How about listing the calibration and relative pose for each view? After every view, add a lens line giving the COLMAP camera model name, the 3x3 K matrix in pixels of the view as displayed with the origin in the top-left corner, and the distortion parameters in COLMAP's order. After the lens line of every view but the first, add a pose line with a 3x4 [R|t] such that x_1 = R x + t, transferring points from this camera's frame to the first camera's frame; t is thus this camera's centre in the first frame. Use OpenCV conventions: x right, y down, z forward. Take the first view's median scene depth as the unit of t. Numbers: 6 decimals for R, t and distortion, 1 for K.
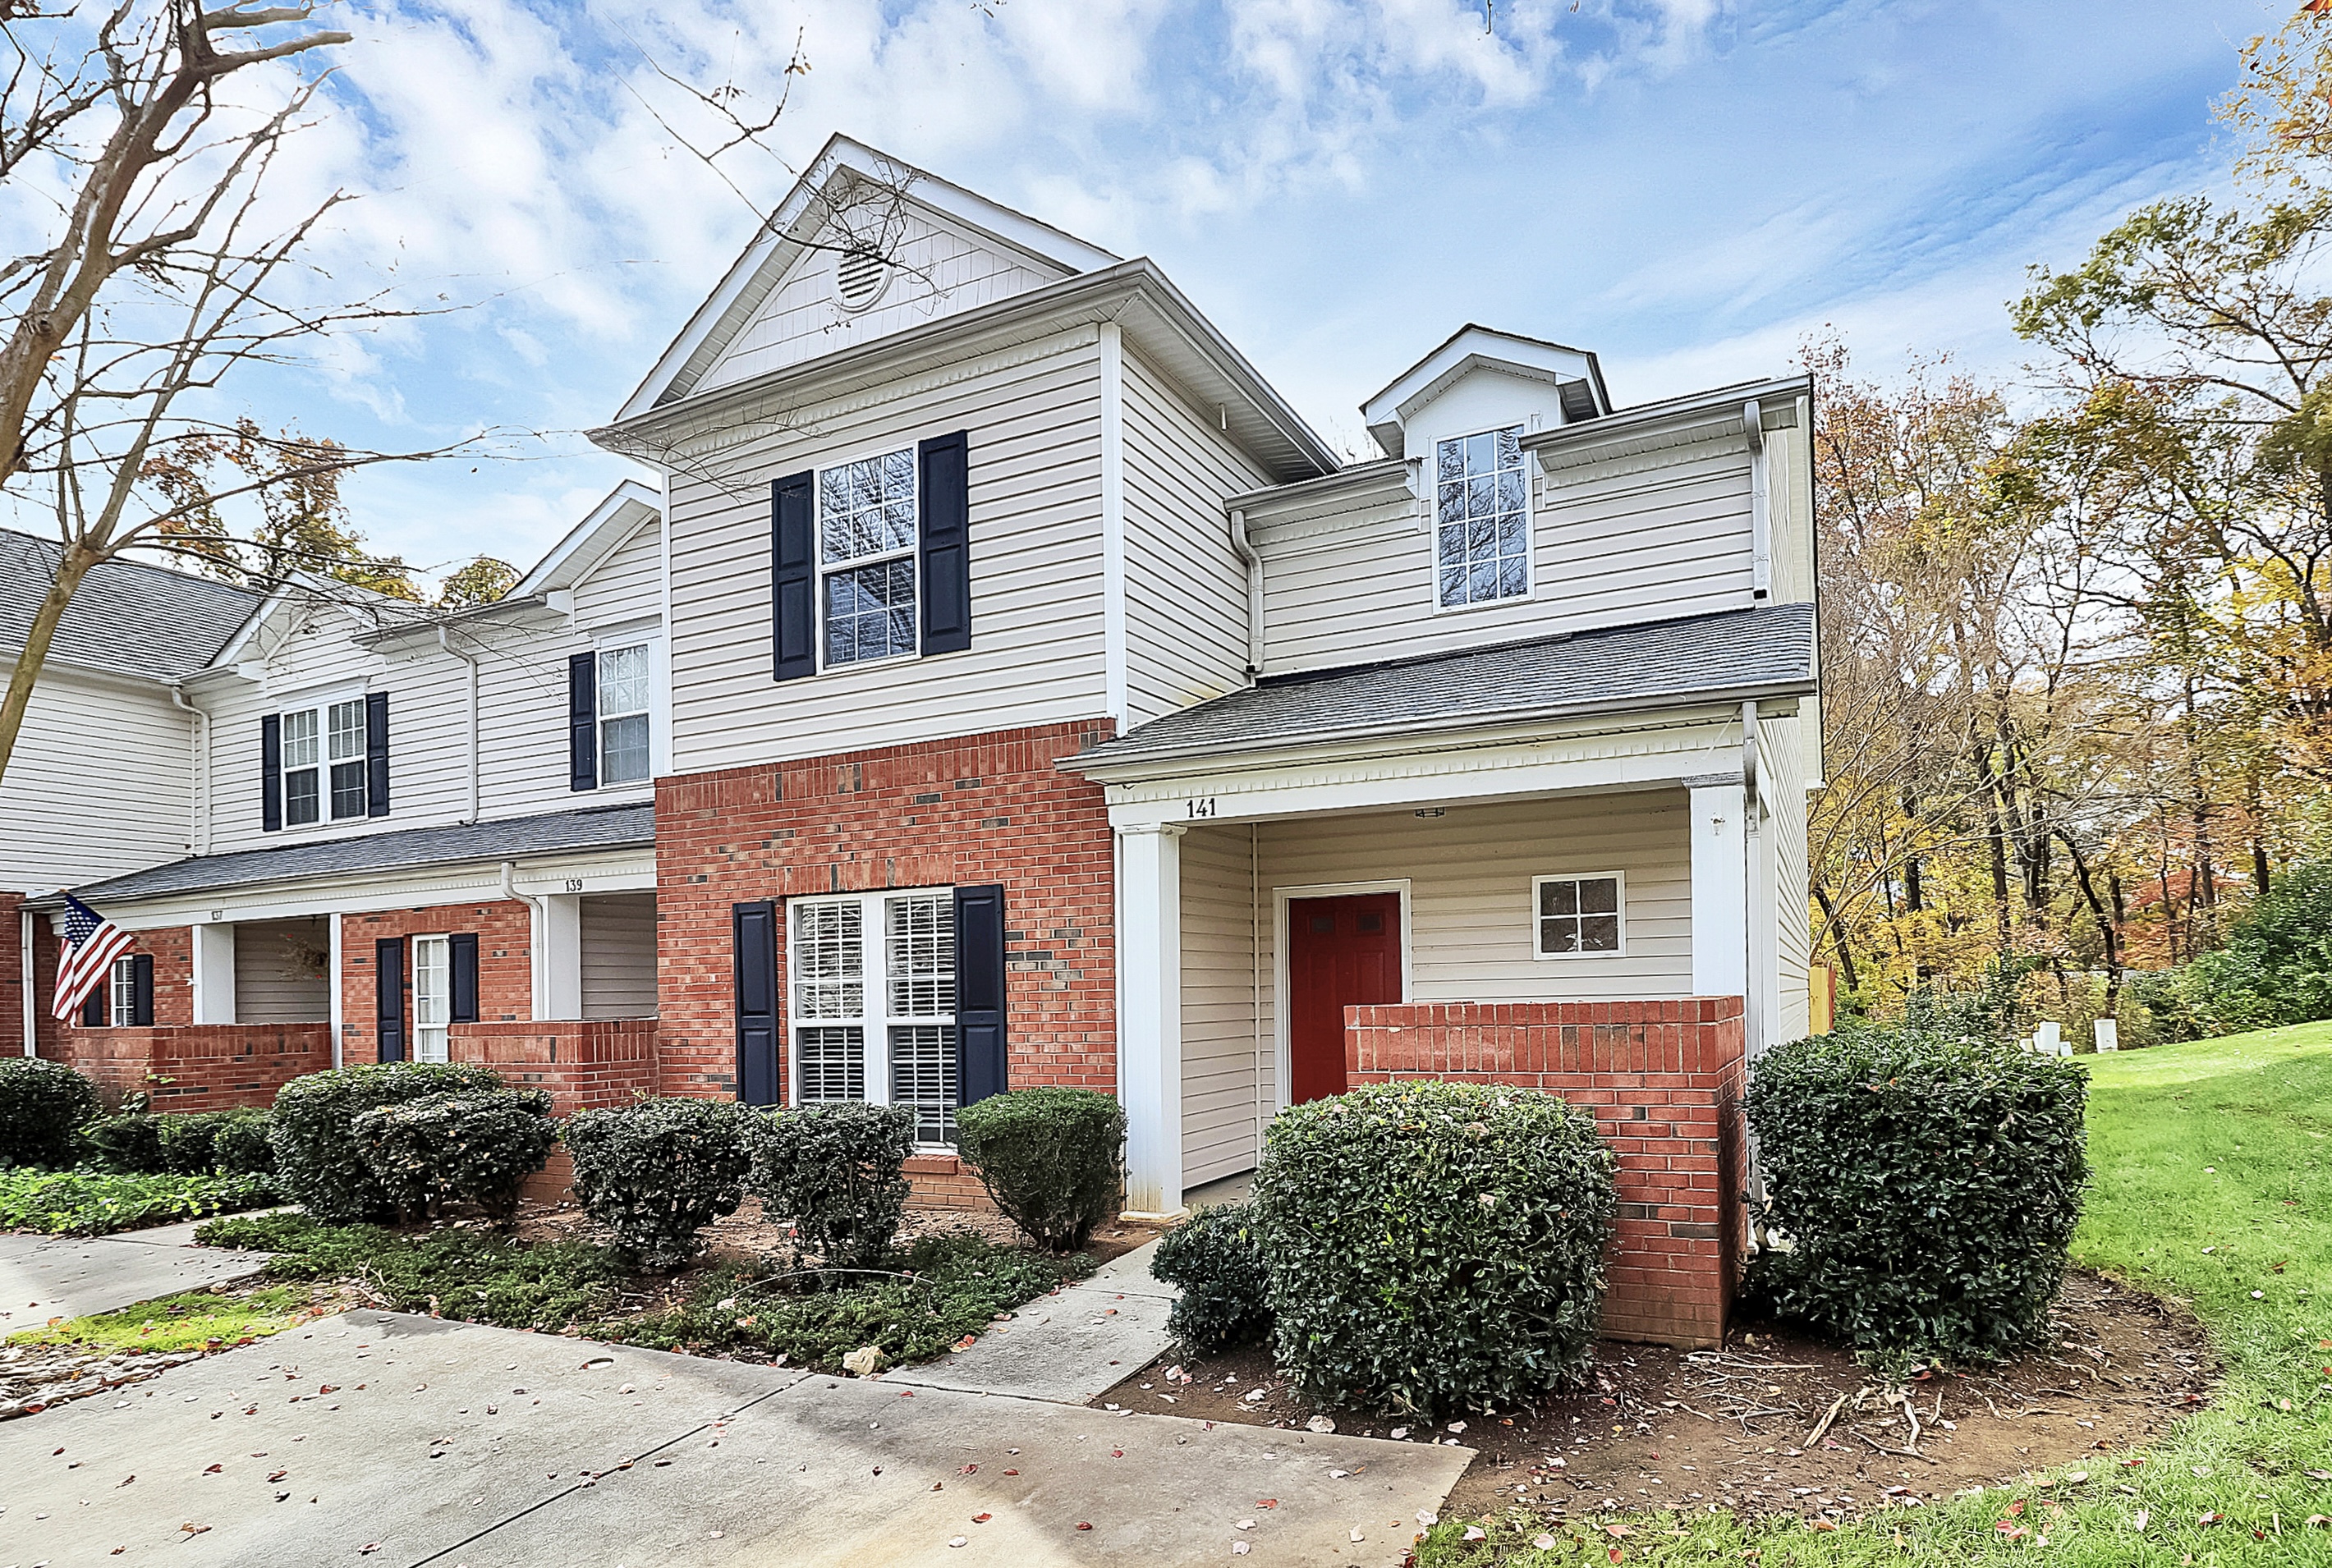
lens RADIAL K [[1205.4, 0, 1167.7], [0, 1205.4, 850.3], [0, 0, 1]] dist [0.022427, -0.030258]
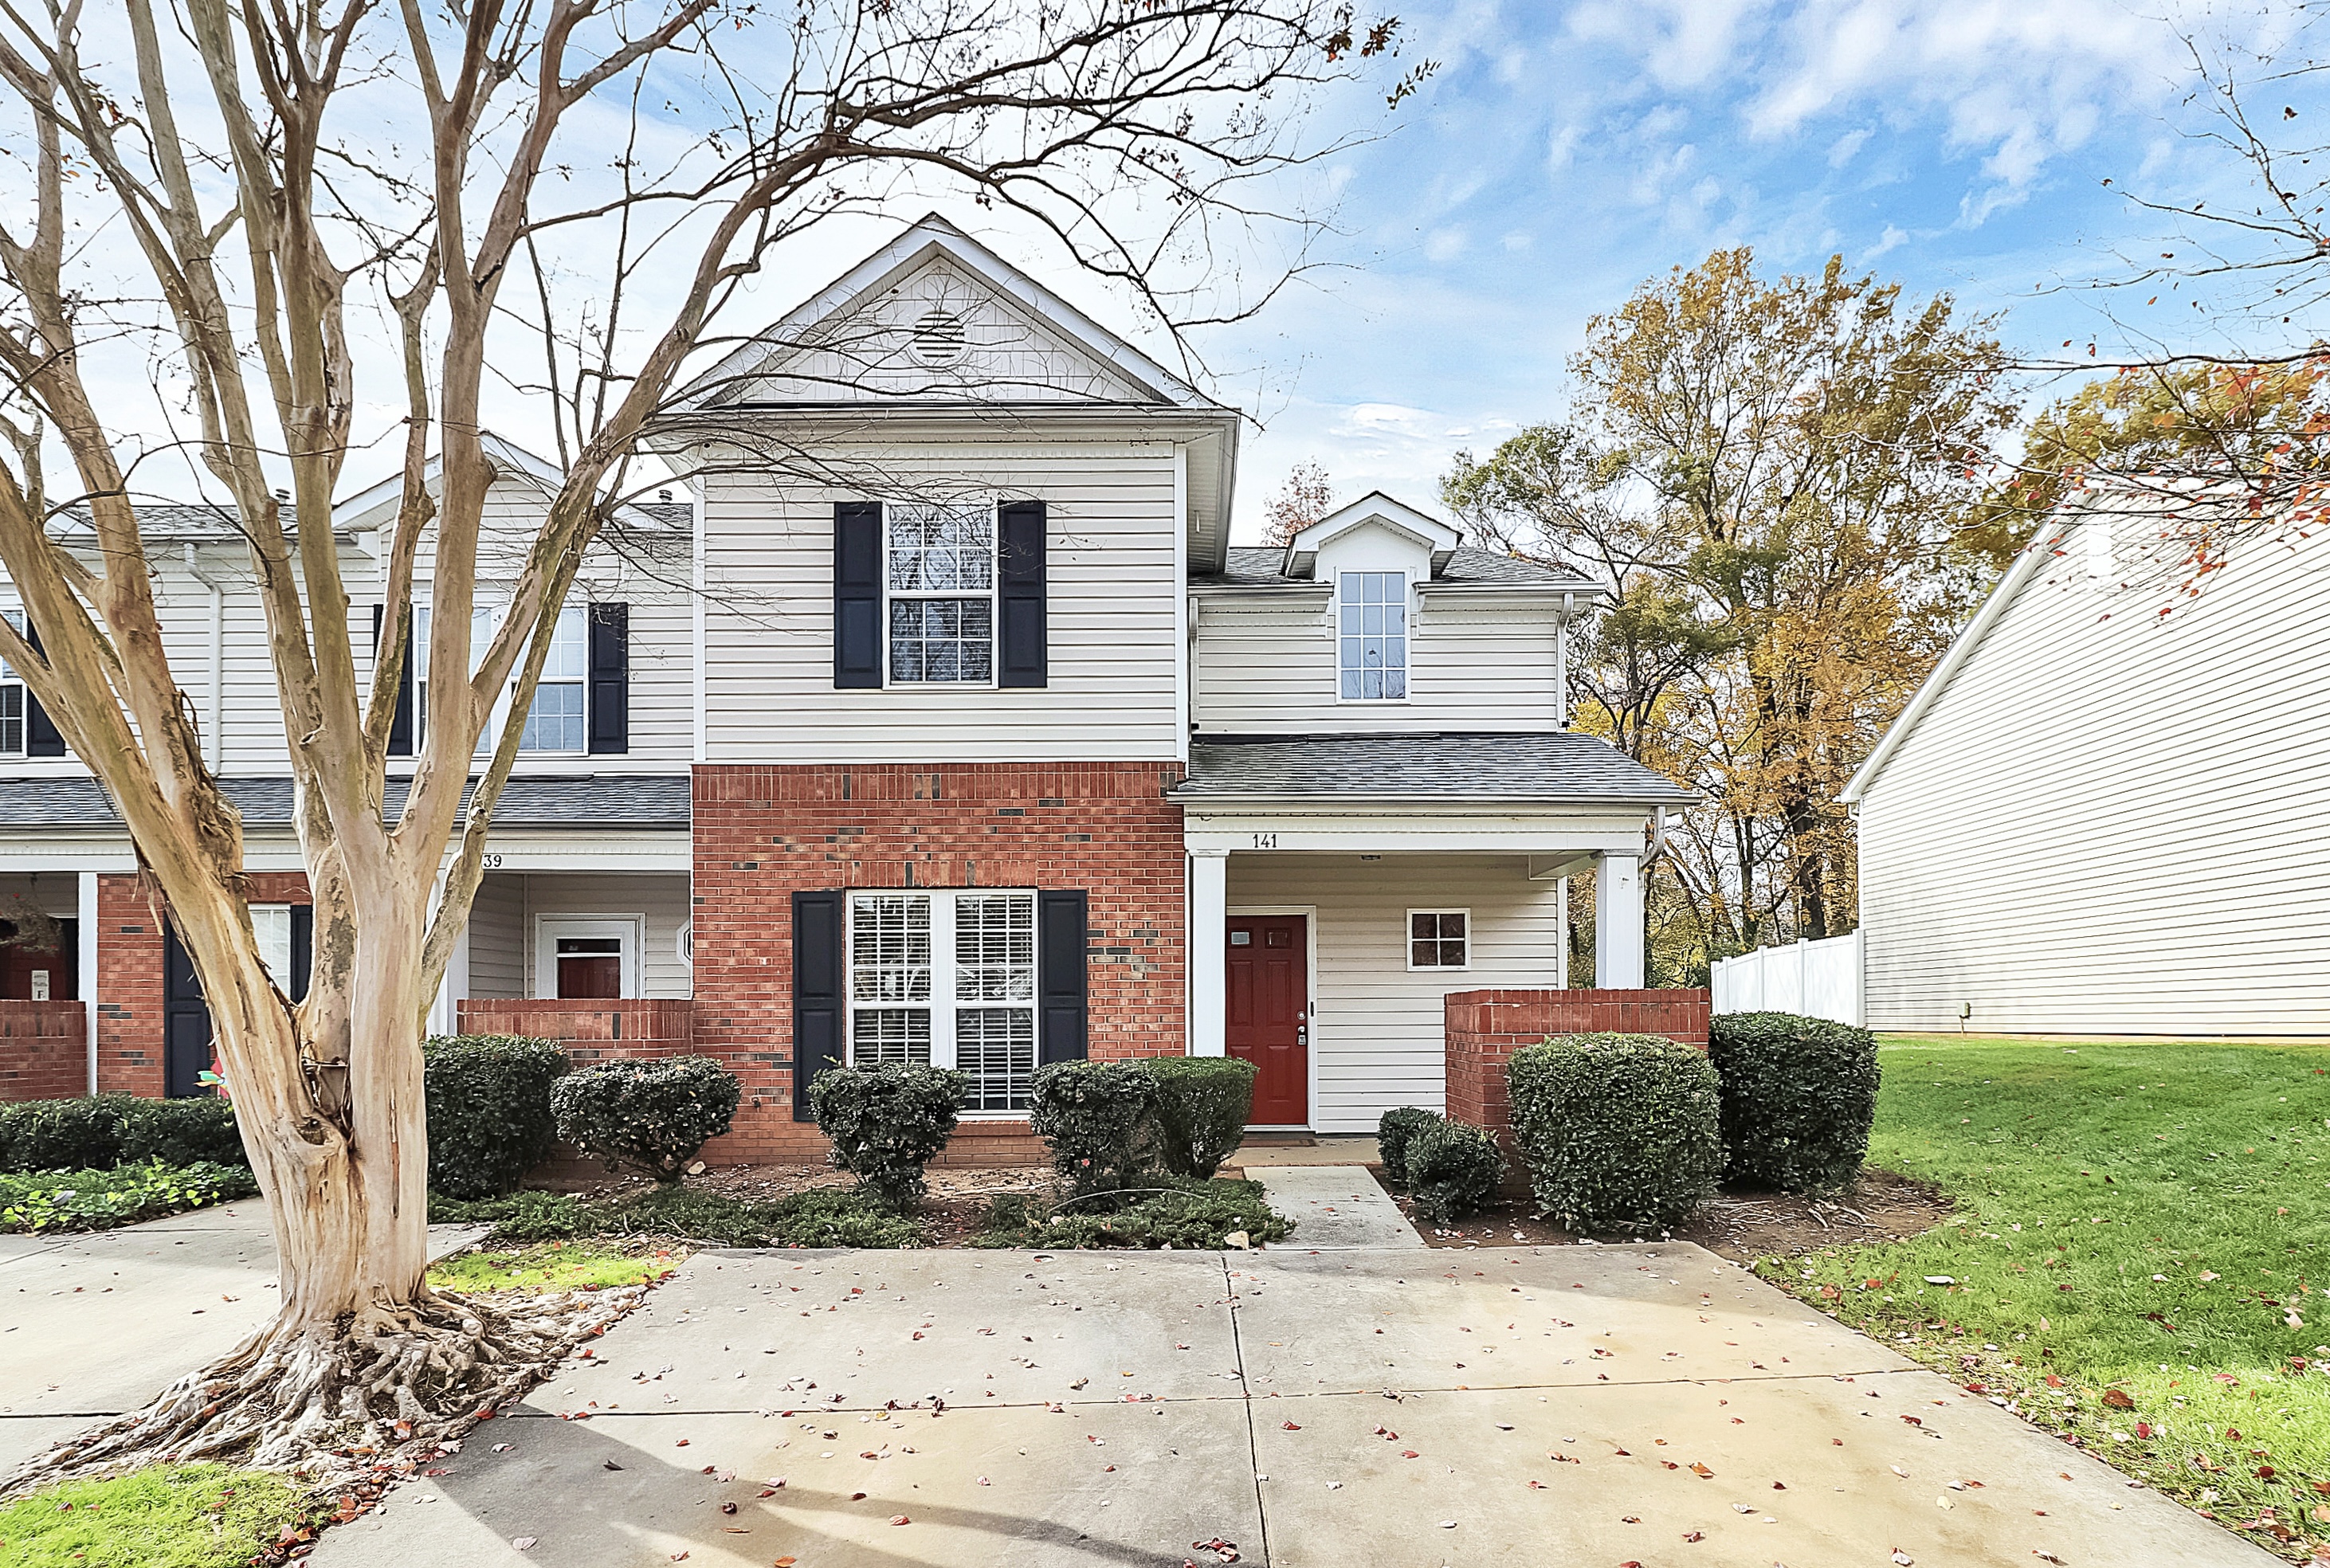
lens RADIAL K [[1204.4, 0, 1166.7], [0, 1204.4, 850.3], [0, 0, 1]] dist [0.022427, -0.030258]
pose [[0.900193, 0.077793, 0.428487, -0.532852], [-0.067193, 0.996944, -0.039835, 0.028509], [-0.430277, 0.007068, 0.902669, -0.101349]]
